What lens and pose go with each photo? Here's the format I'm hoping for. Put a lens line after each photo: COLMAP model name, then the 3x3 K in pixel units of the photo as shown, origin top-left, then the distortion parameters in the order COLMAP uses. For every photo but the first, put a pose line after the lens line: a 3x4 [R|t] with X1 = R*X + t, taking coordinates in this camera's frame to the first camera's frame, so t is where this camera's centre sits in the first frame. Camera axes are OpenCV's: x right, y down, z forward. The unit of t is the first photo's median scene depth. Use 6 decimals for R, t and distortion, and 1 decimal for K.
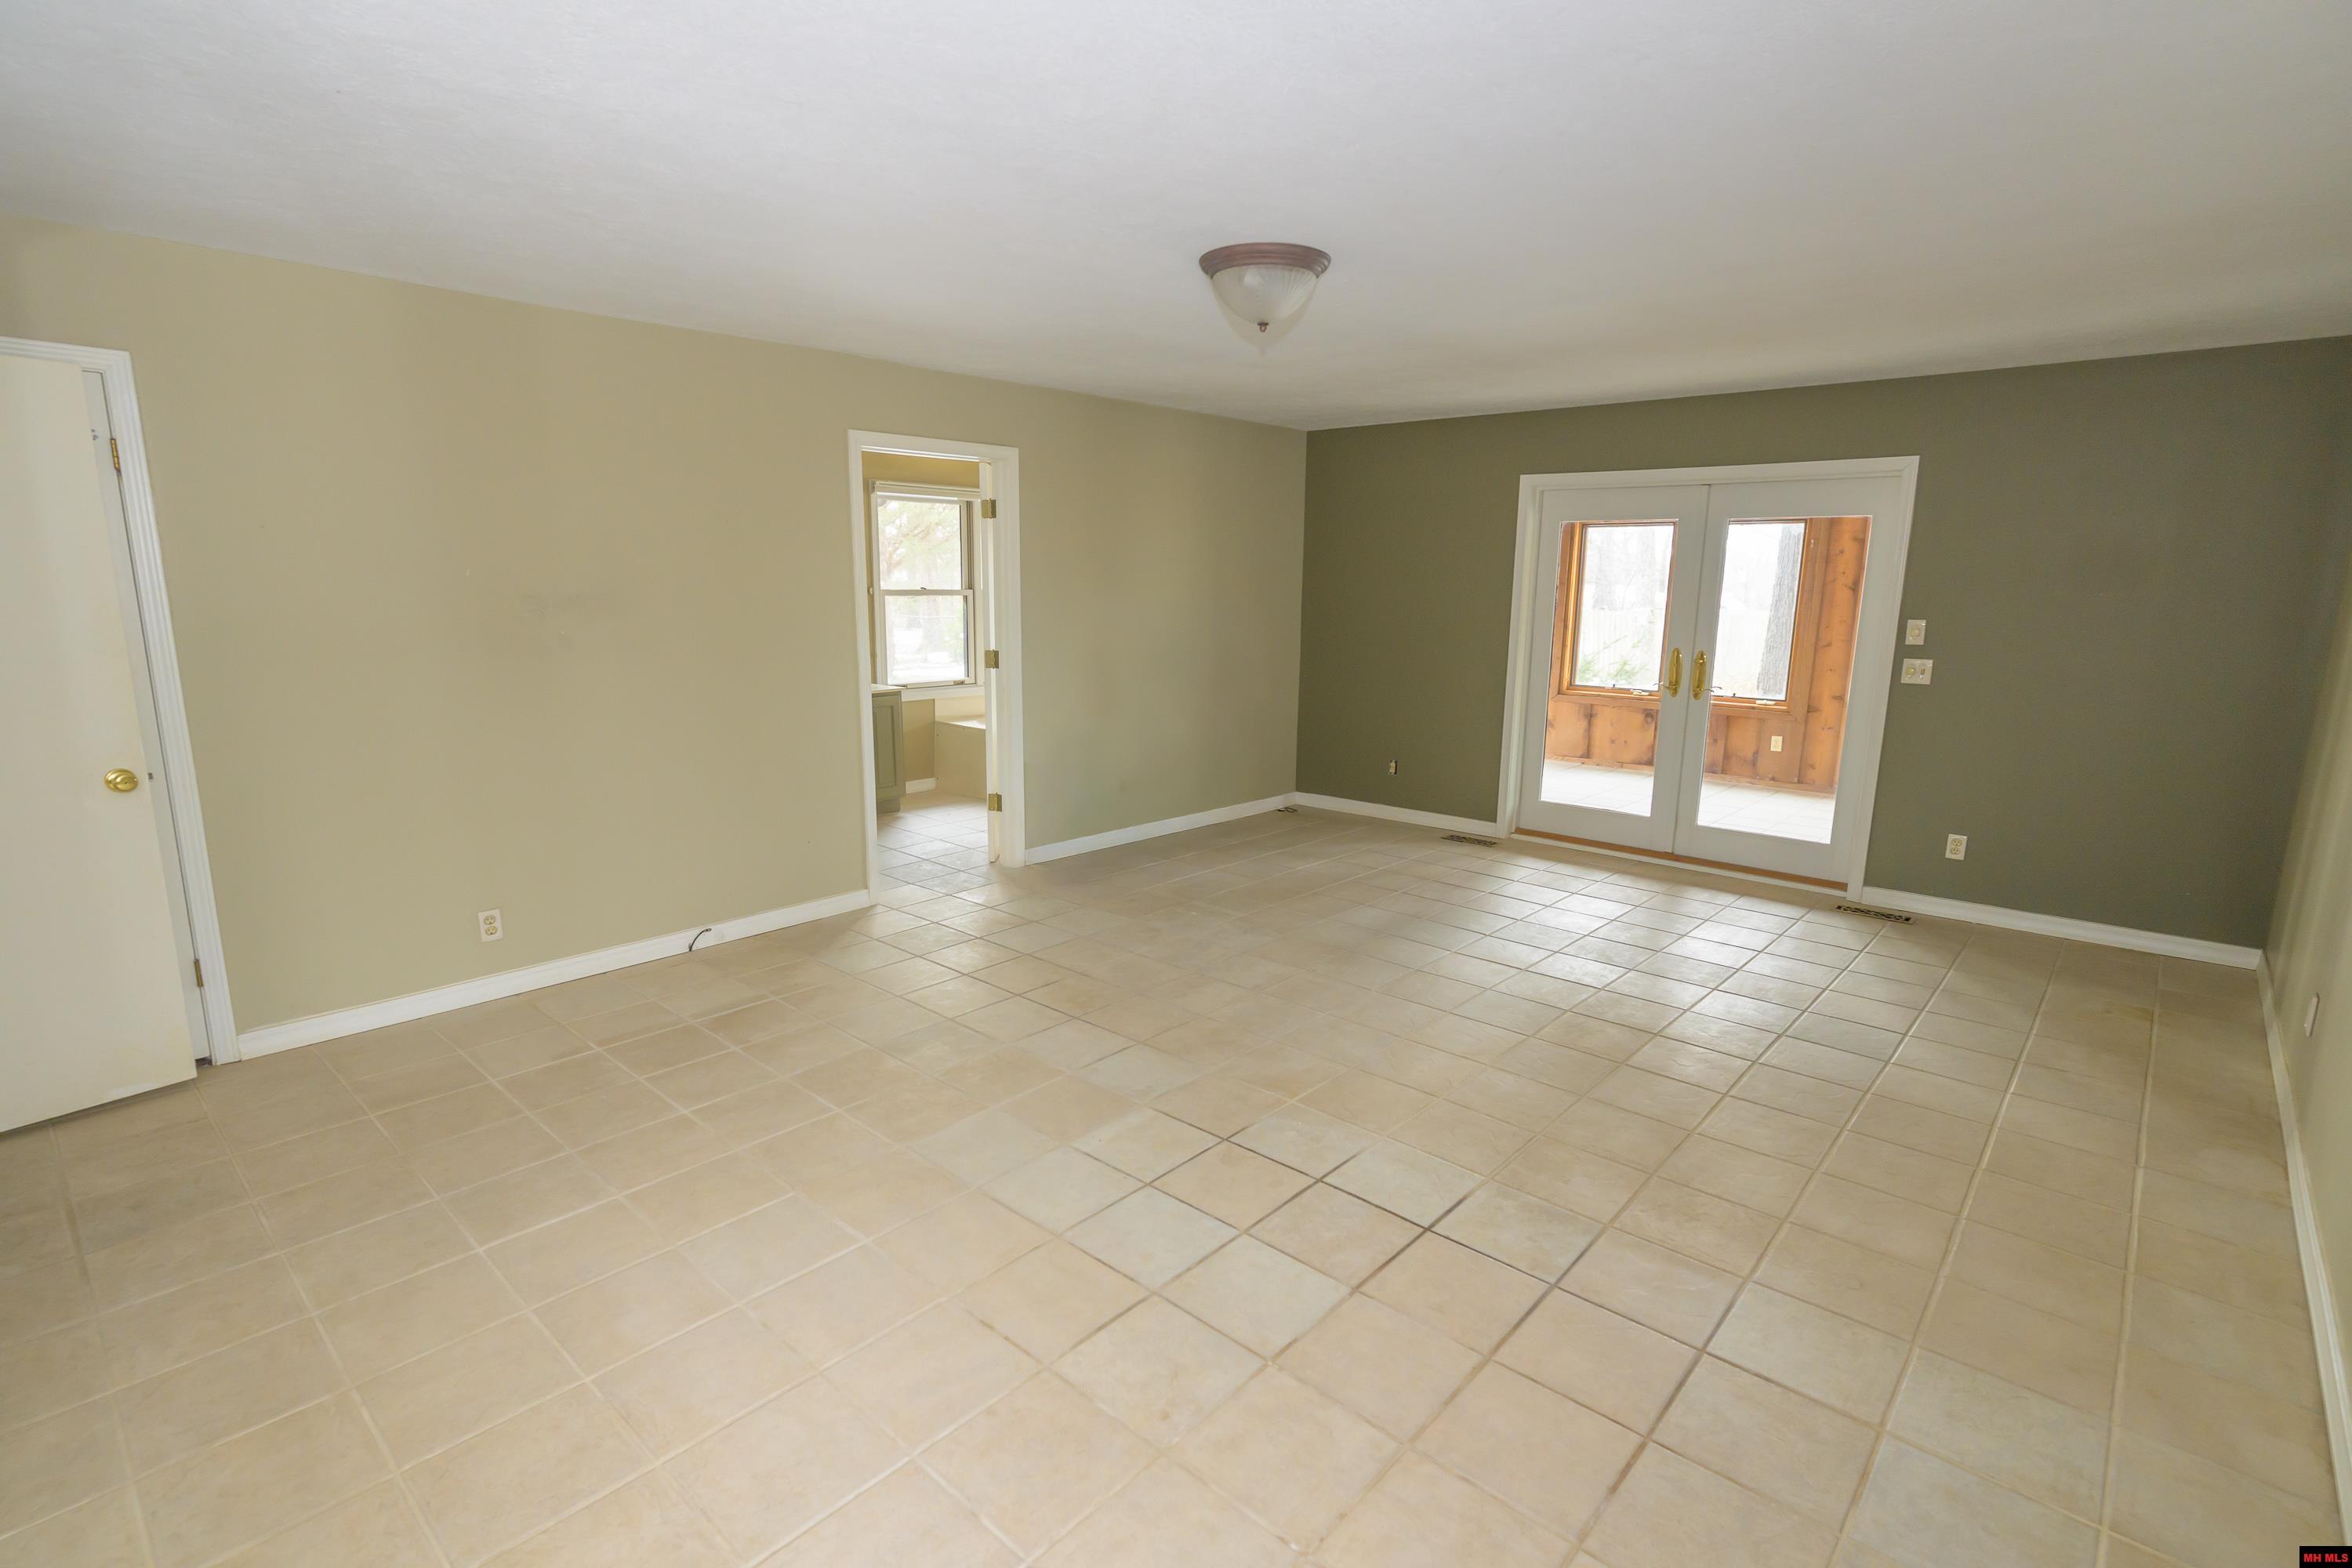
lens RADIAL K [[1104.3, 0, 1178.1], [0, 1104.3, 797.4], [0, 0, 1]] dist [-0.006169, 0.007870]
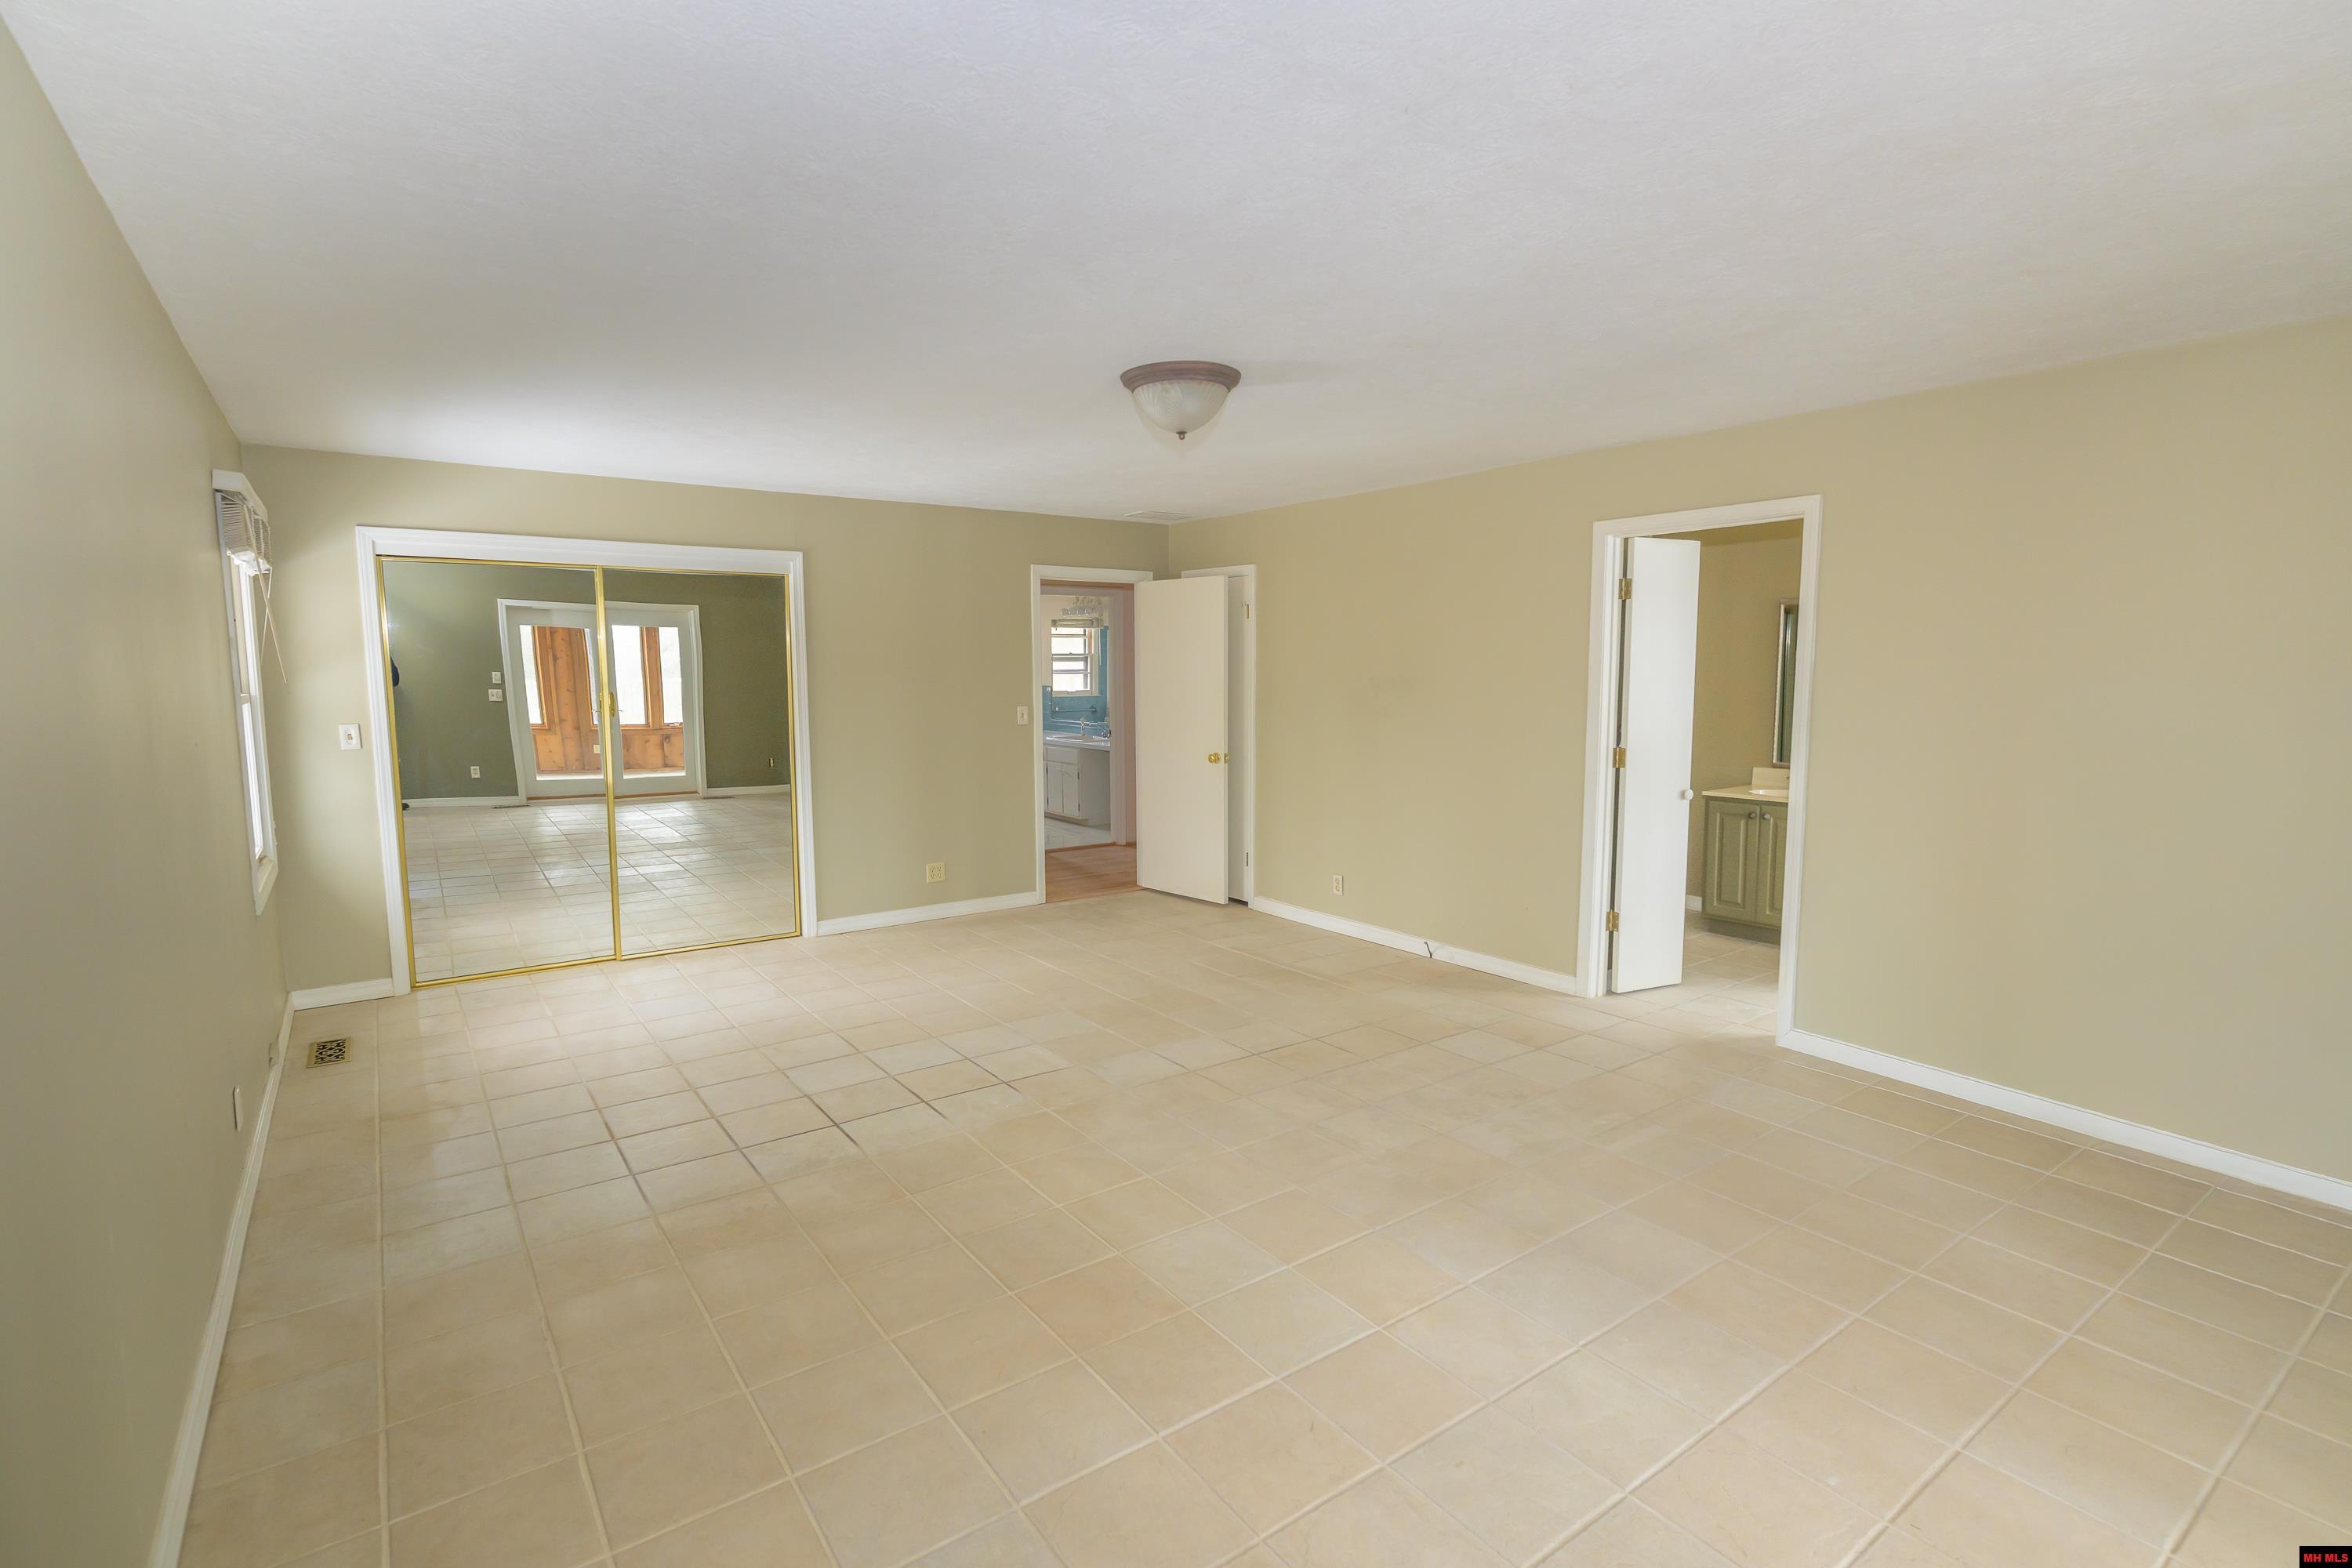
lens RADIAL K [[1127.0, 0, 1176.0], [0, 1127.0, 784.0], [0, 0, 1]] dist [-0.000625, -0.000111]
pose [[-0.209196, 0.096031, -0.973147, 1.270562], [-0.193415, 0.971443, 0.137441, -0.260521], [0.958555, 0.216973, -0.184648, 1.359075]]
